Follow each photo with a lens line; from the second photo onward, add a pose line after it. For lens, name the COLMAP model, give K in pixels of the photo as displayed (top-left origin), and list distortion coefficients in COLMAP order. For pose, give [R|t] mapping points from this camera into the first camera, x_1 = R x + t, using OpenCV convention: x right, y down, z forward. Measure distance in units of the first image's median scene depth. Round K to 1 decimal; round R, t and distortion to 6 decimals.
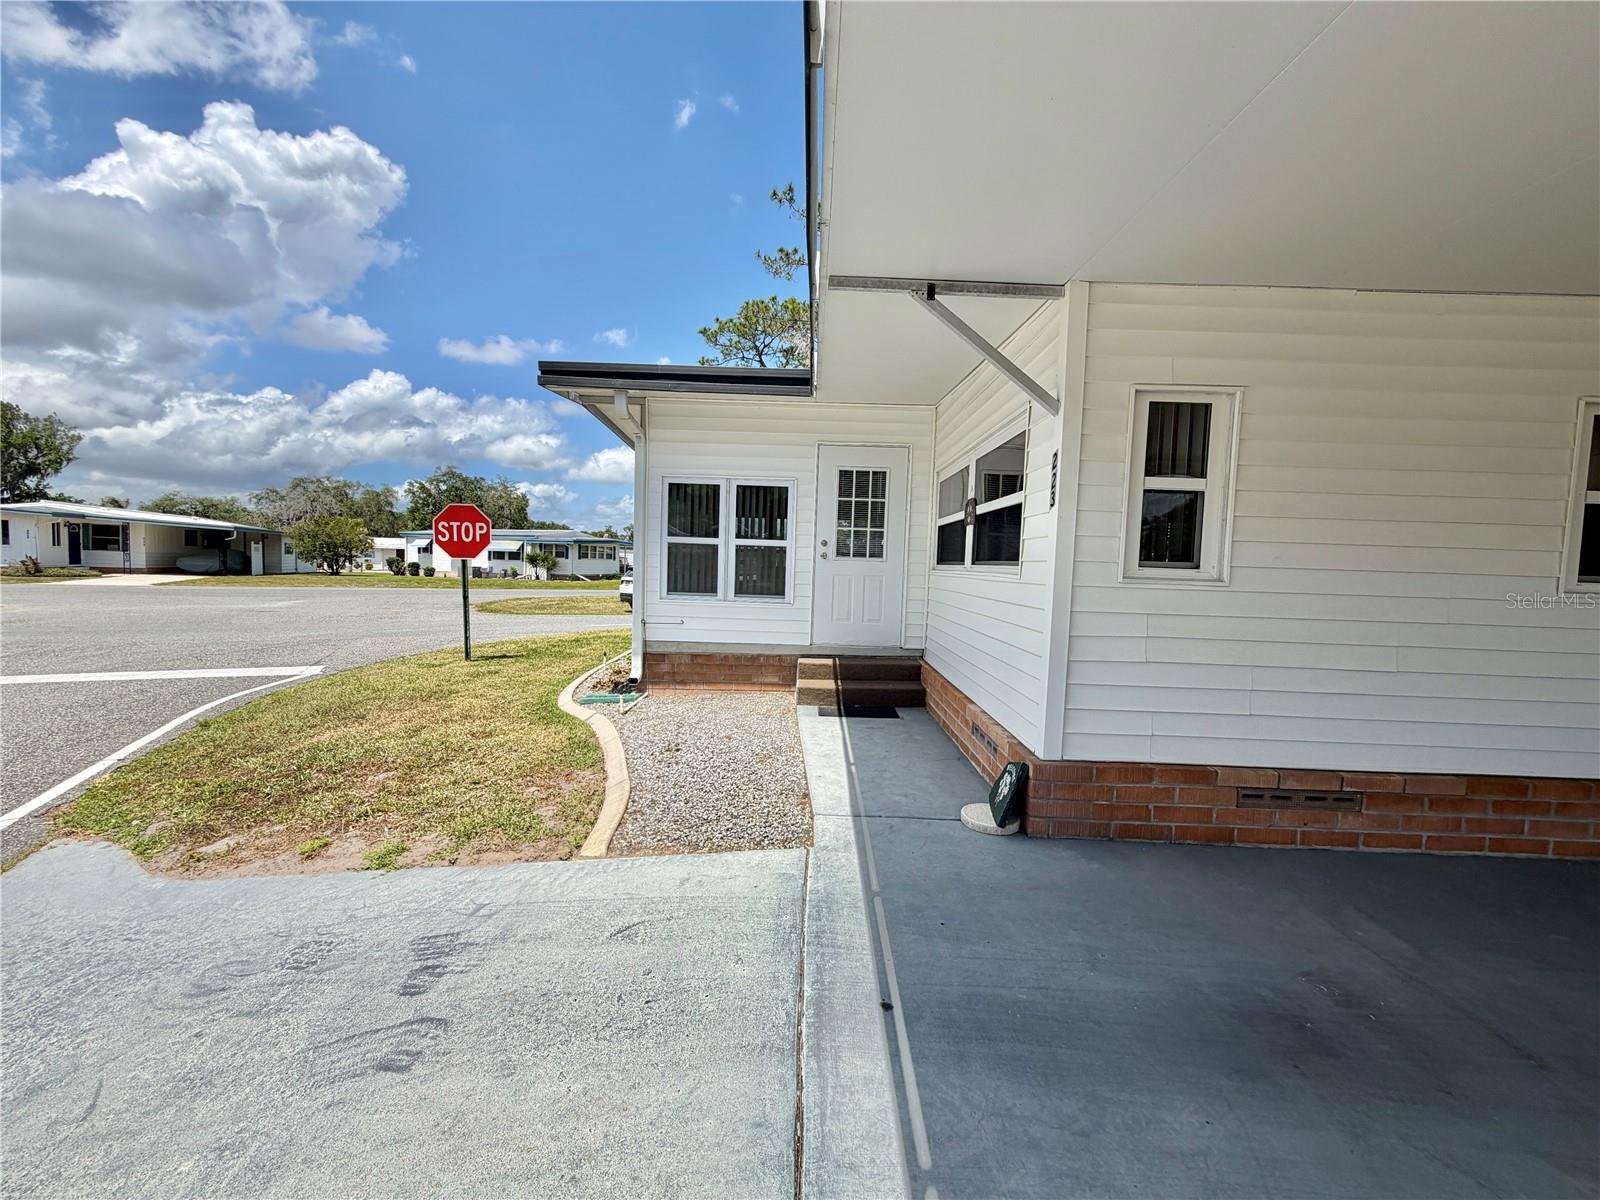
lens RADIAL K [[636.9, 0, 798.3], [0, 636.9, 602.2], [0, 0, 1]] dist [-0.001152, 0.000040]
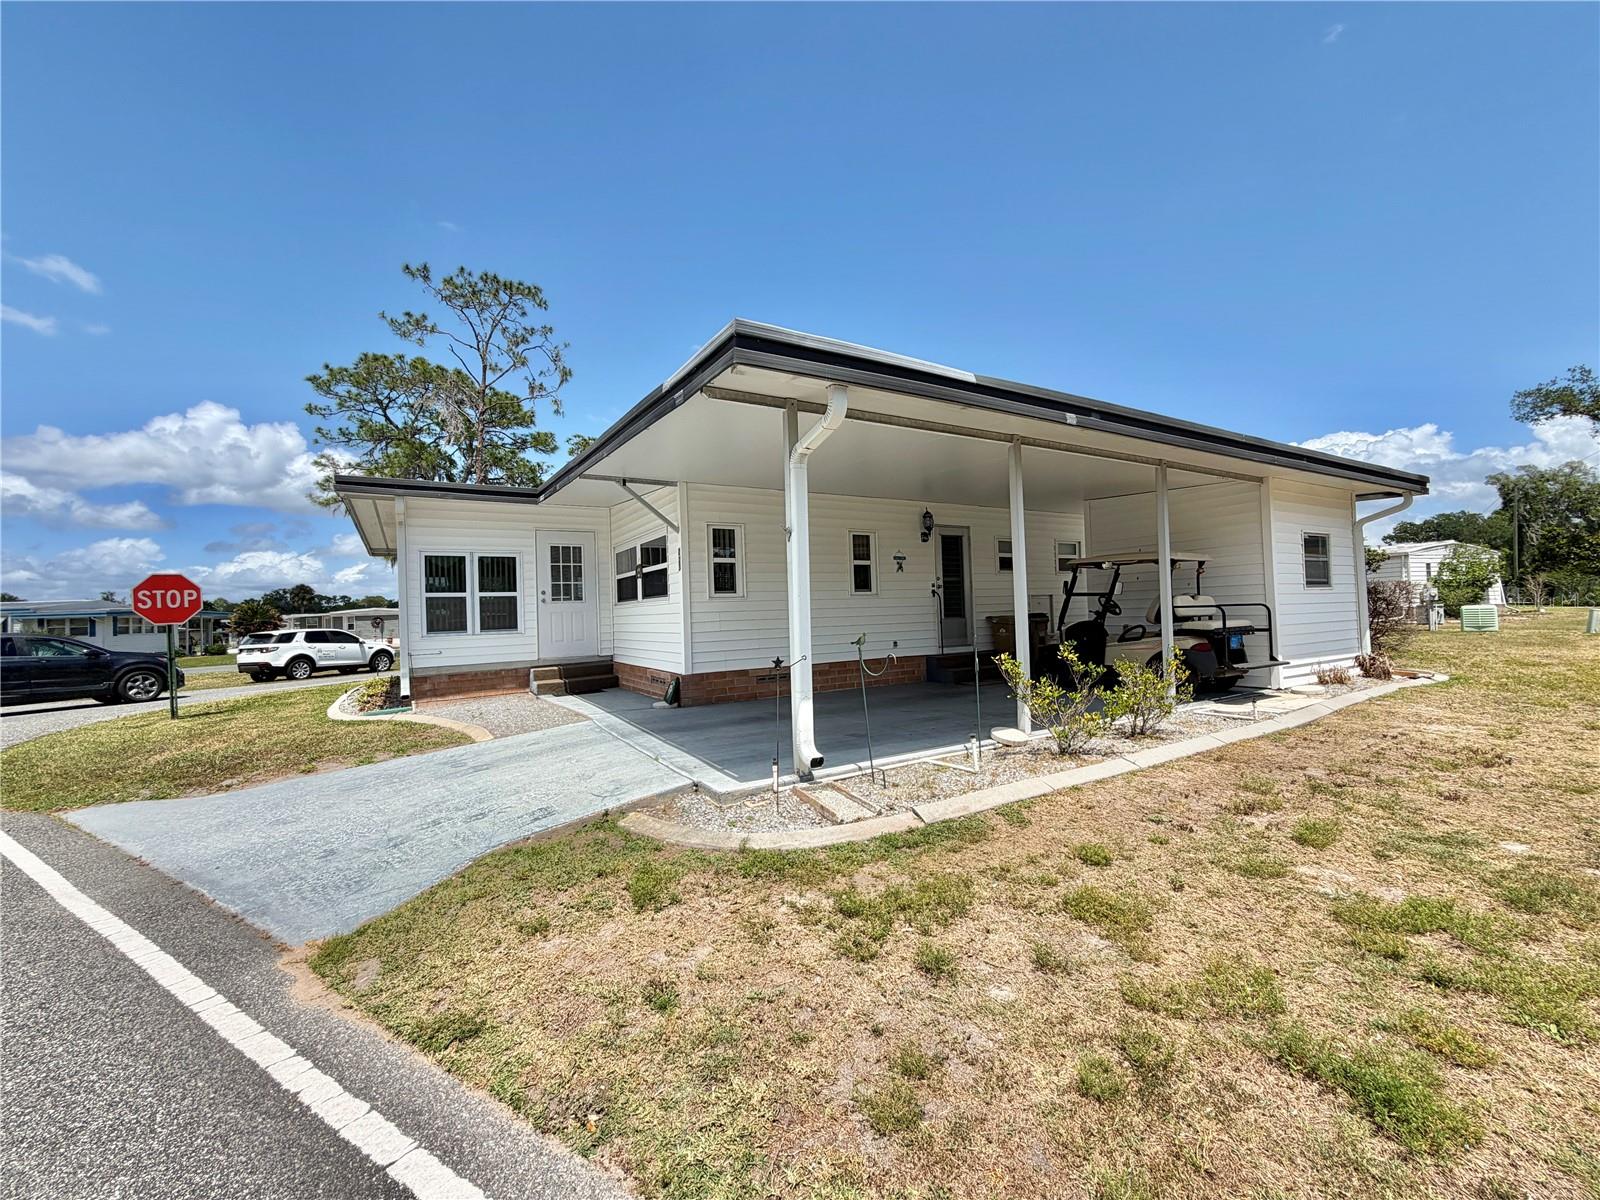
lens RADIAL K [[636.9, 0, 798.3], [0, 636.9, 602.2], [0, 0, 1]] dist [-0.001152, 0.000040]
pose [[0.850735, -0.051938, 0.523022, -0.241624], [0.093137, 0.994254, -0.052762, 0.069216], [-0.517276, 0.093599, 0.850685, -0.632674]]
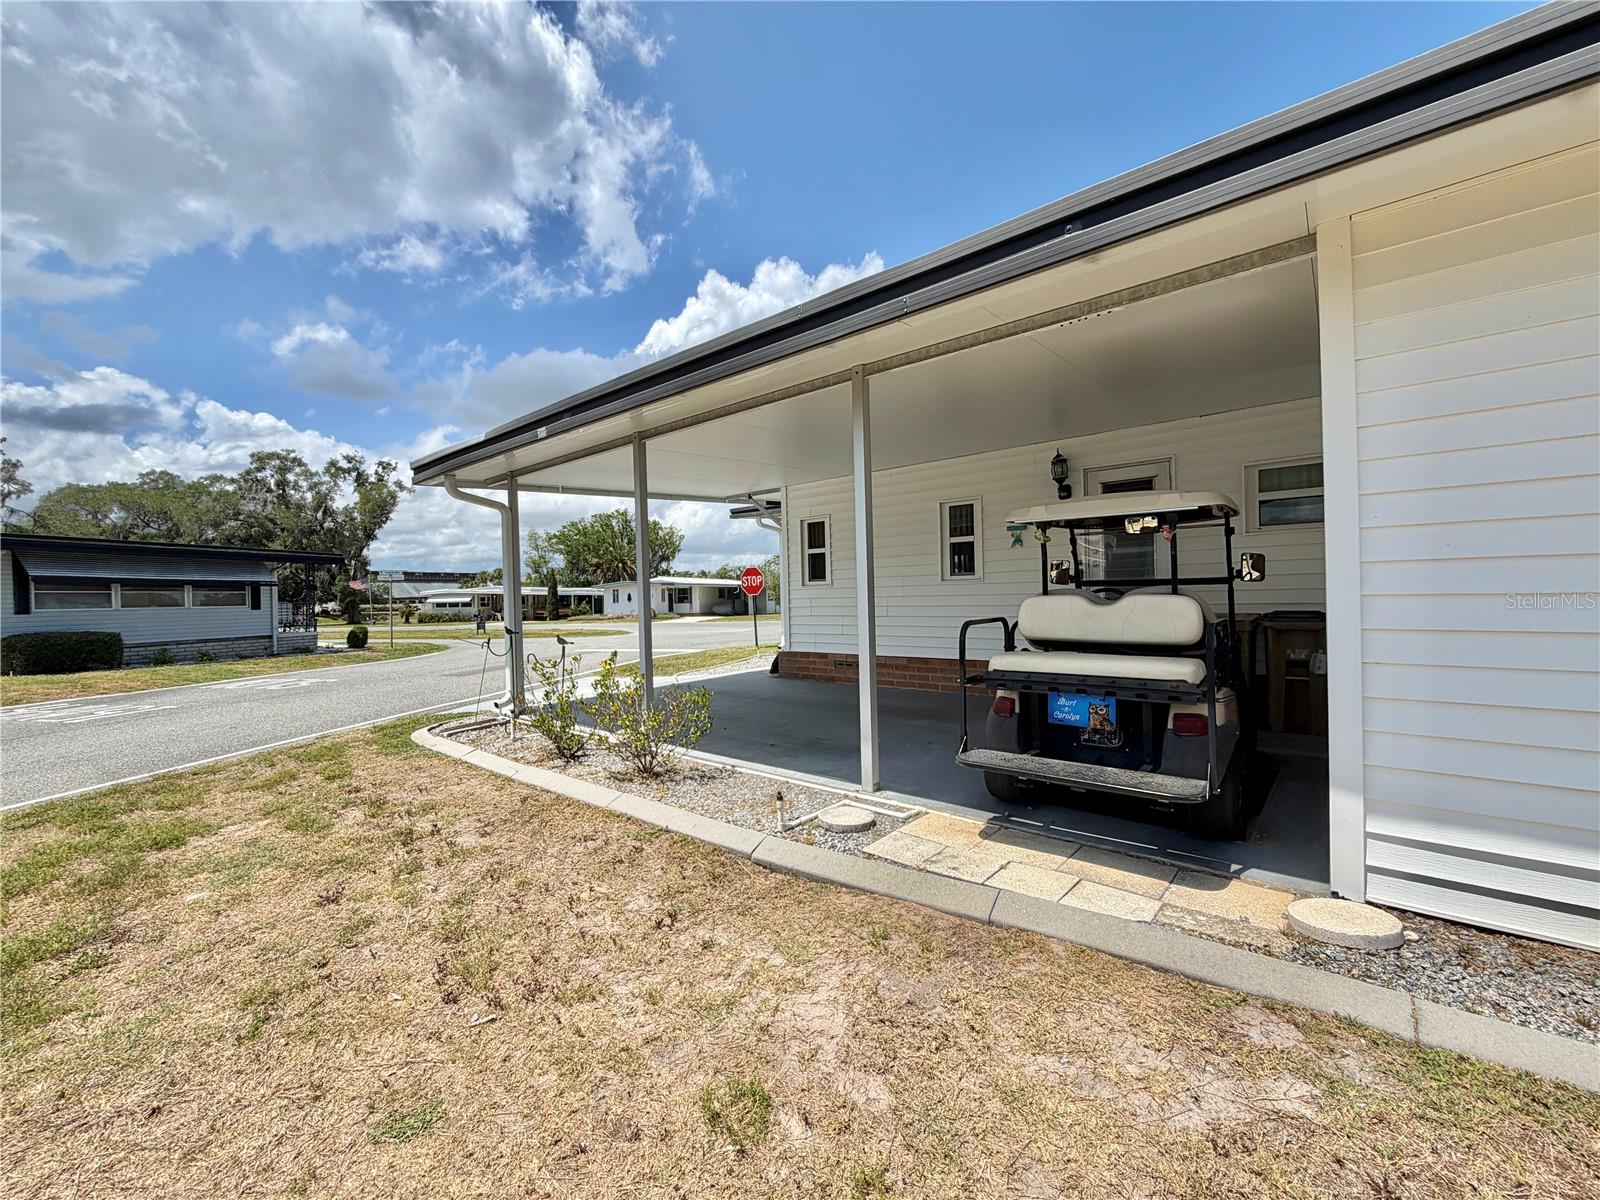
lens RADIAL K [[629.4, 0, 803.0], [0, 629.4, 603.0], [0, 0, 1]] dist [0.000728, 0.000031]
pose [[0.779193, -0.043362, -0.625283, 1.086040], [0.008854, 0.998266, -0.058194, 0.096643], [0.626722, 0.039808, 0.778226, -0.560779]]
